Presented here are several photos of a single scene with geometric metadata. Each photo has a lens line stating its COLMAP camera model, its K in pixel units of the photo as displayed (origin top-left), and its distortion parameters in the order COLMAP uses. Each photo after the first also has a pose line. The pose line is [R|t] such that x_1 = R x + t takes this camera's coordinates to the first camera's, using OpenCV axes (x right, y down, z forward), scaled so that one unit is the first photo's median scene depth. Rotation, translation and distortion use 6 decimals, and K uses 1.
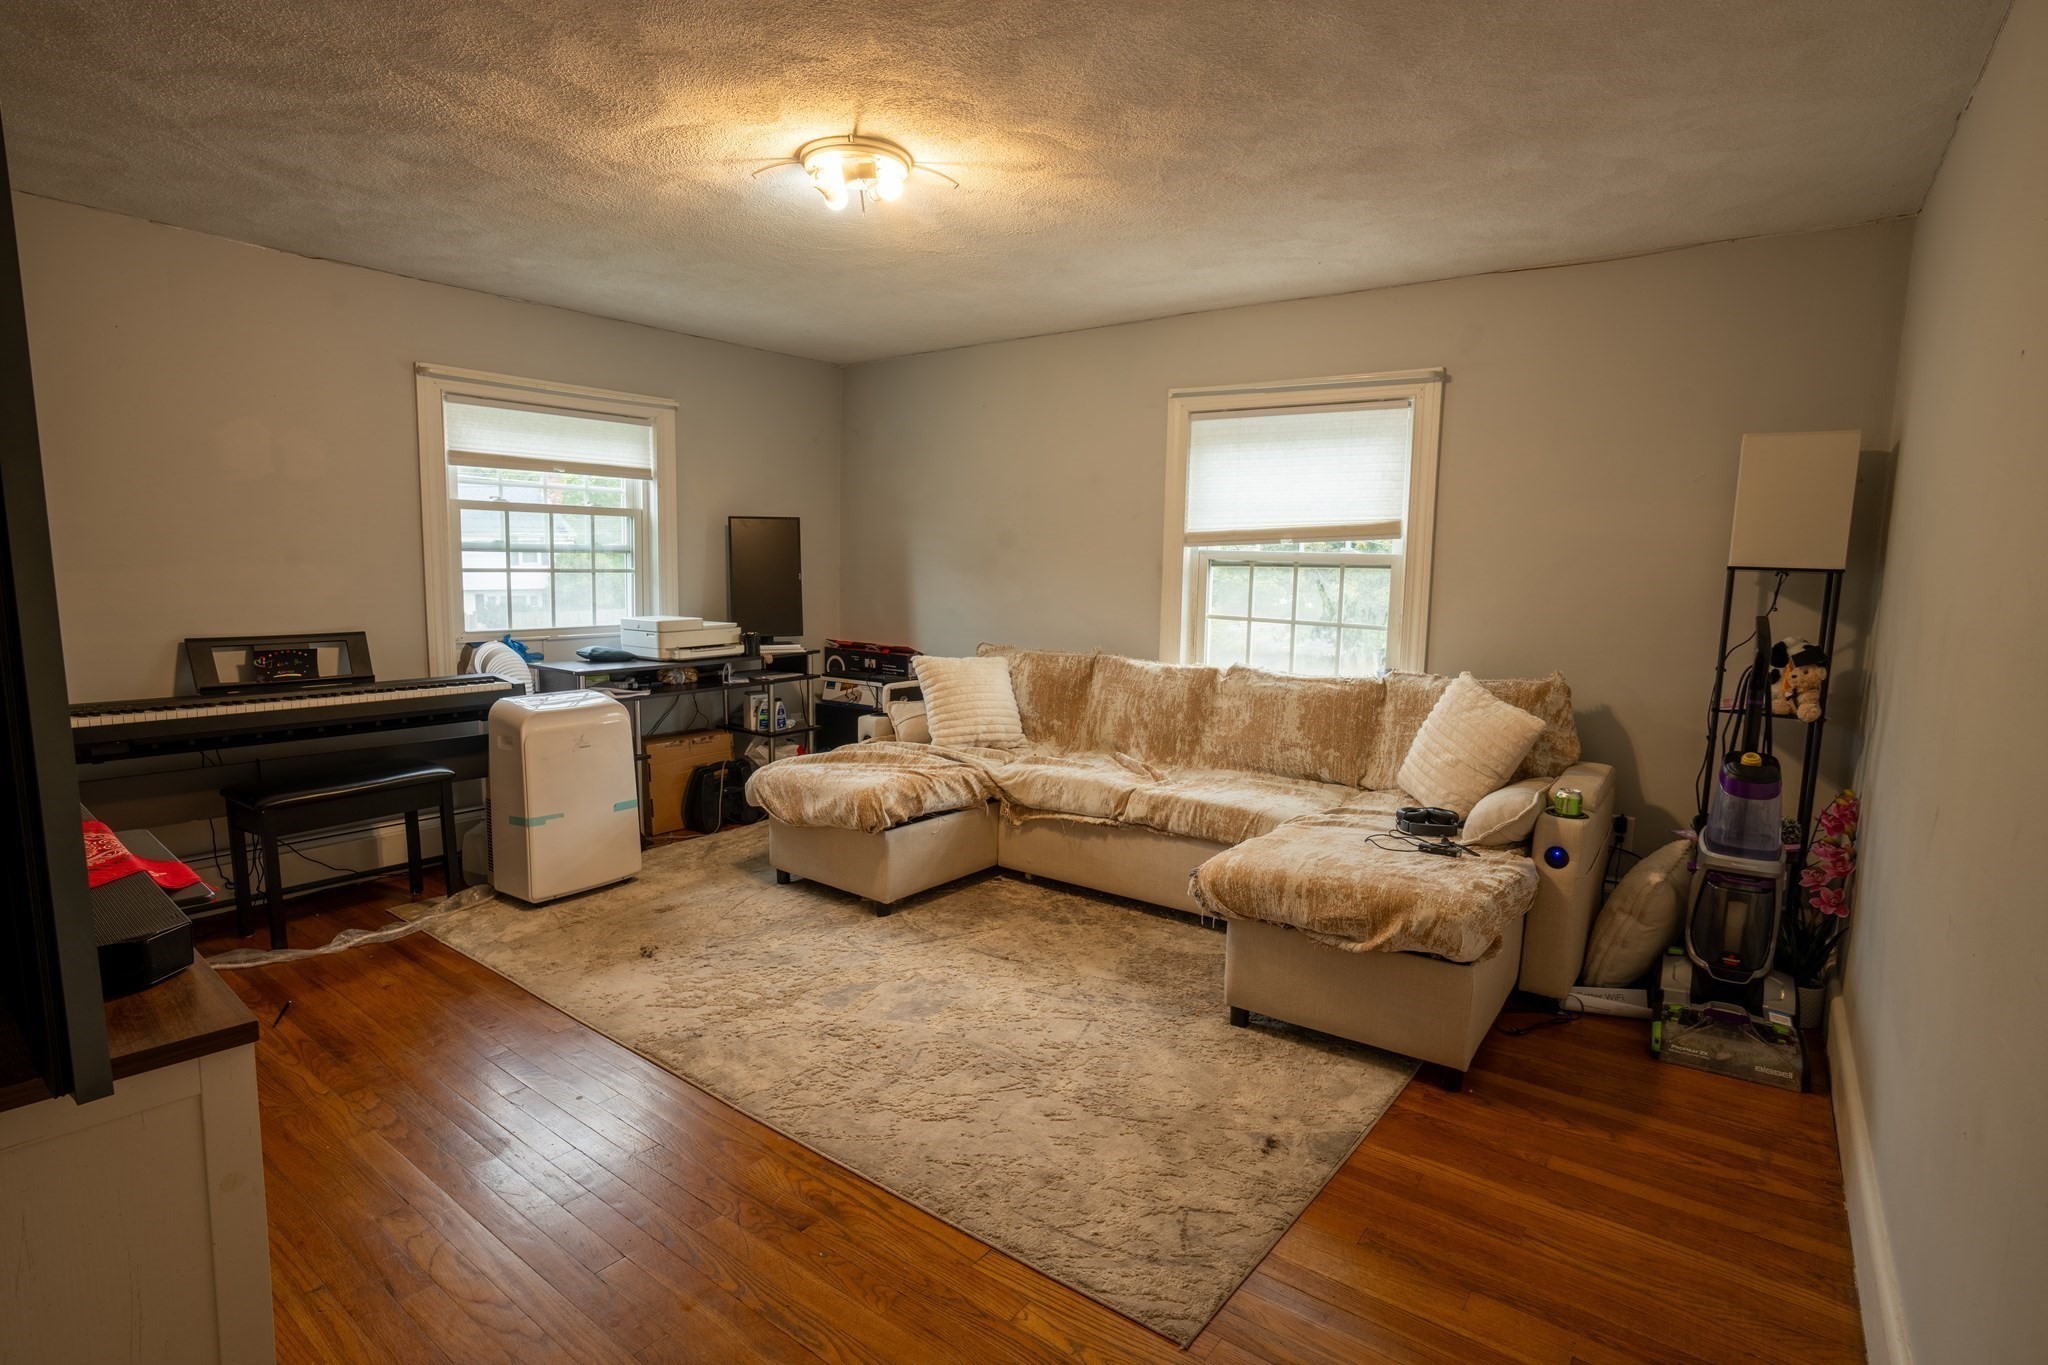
lens RADIAL K [[1028.8, 0, 1025.0], [0, 1028.8, 681.2], [0, 0, 1]] dist [-0.002640, -0.000052]
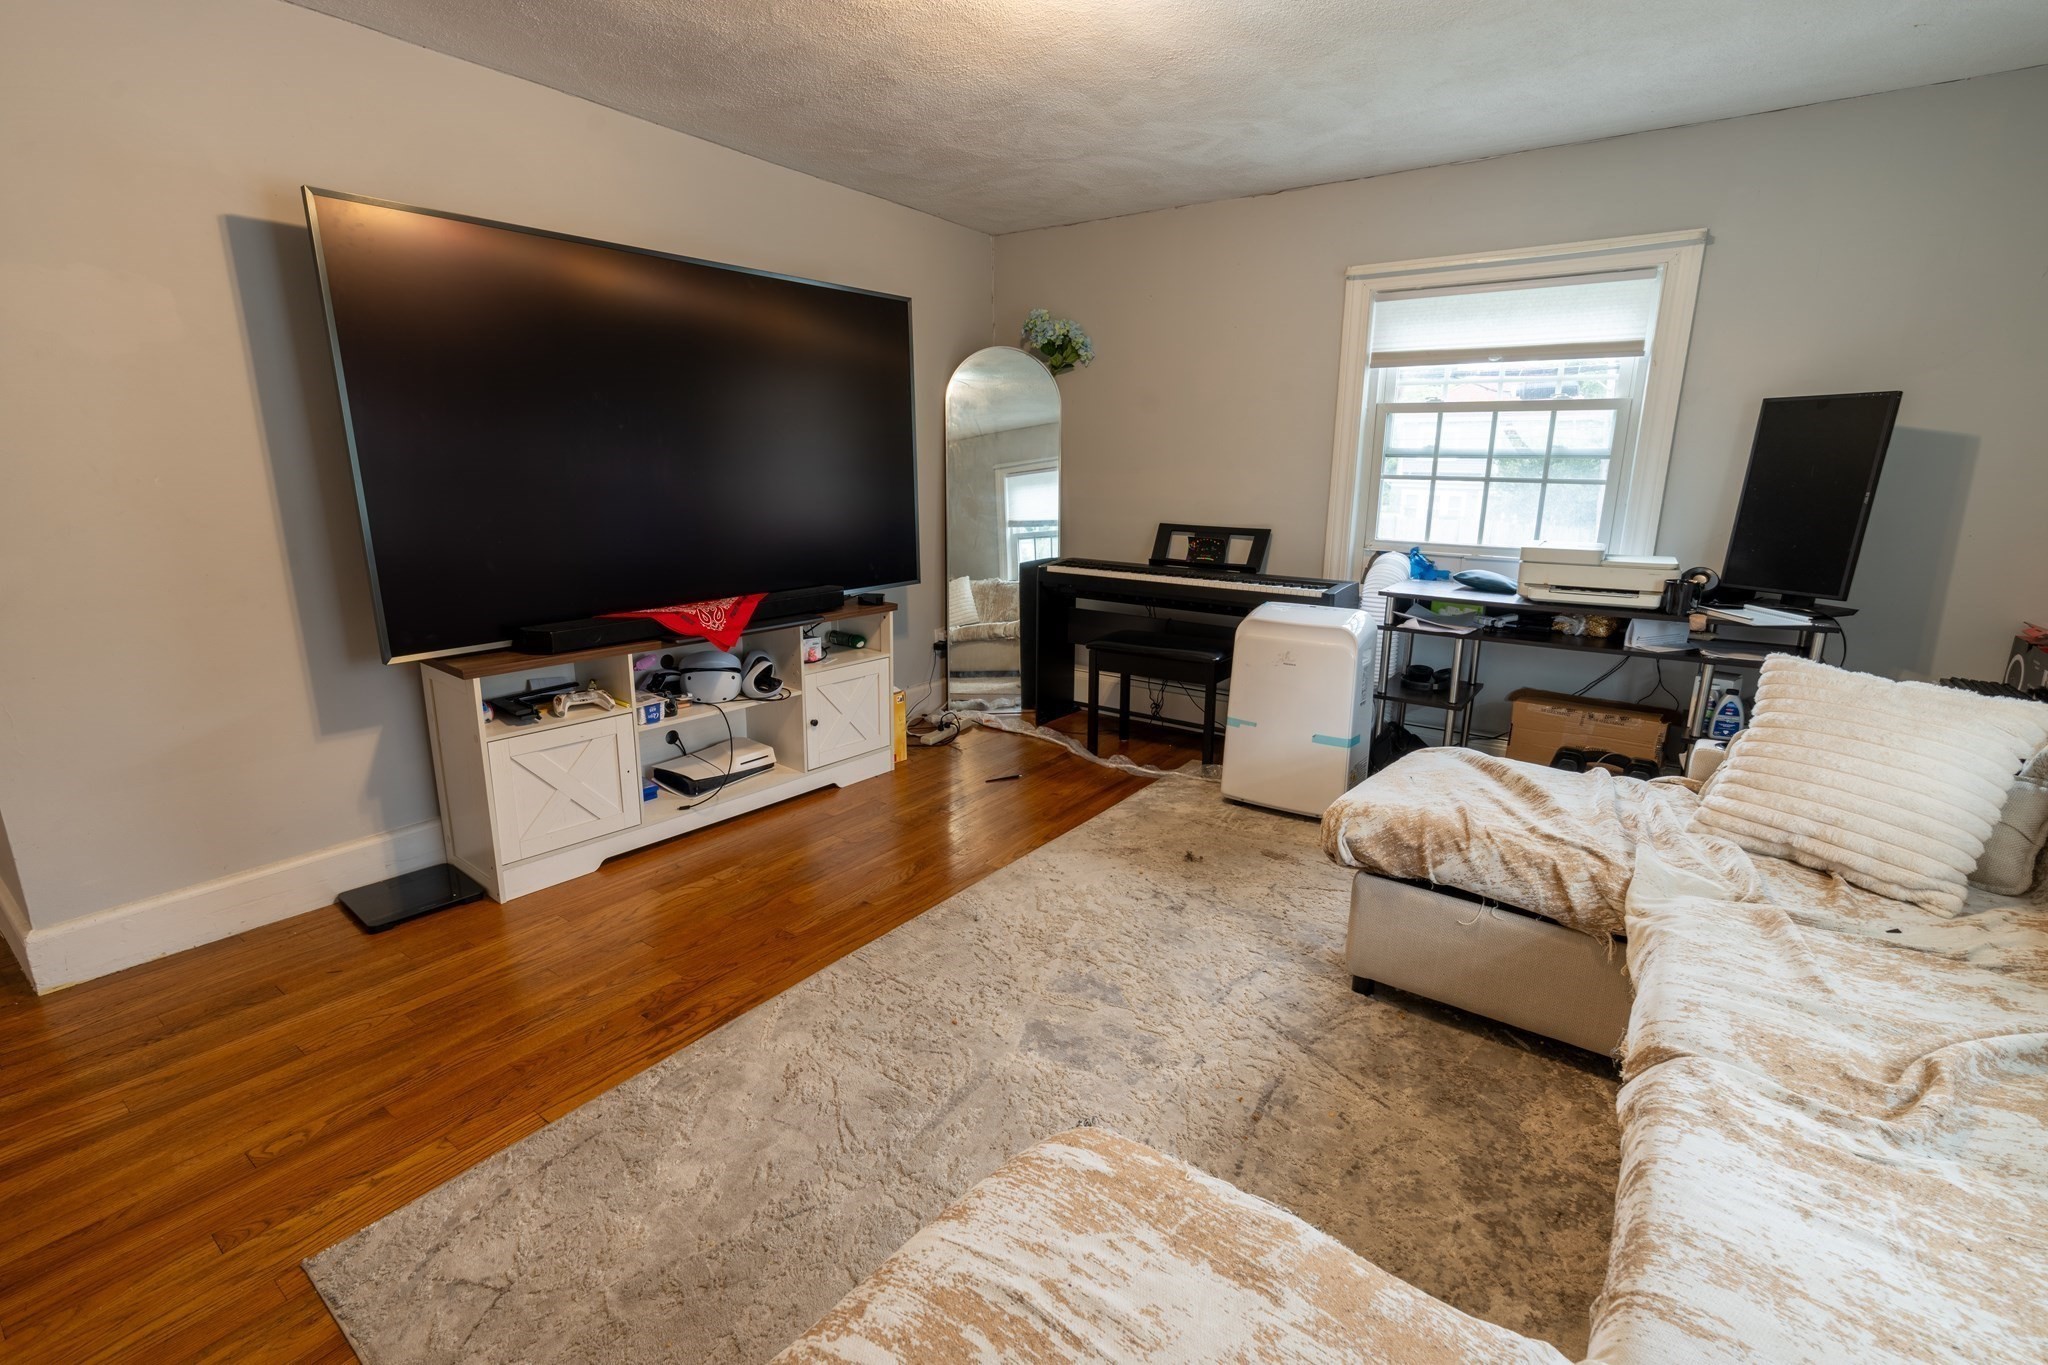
lens RADIAL K [[931.1, 0, 1024.4], [0, 931.1, 694.6], [0, 0, 1]] dist [-0.009624, 0.002369]
pose [[0.018895, 0.233456, -0.972184, 0.378284], [-0.124709, 0.965314, 0.229382, -0.070130], [0.992013, 0.116906, 0.047353, 0.661501]]
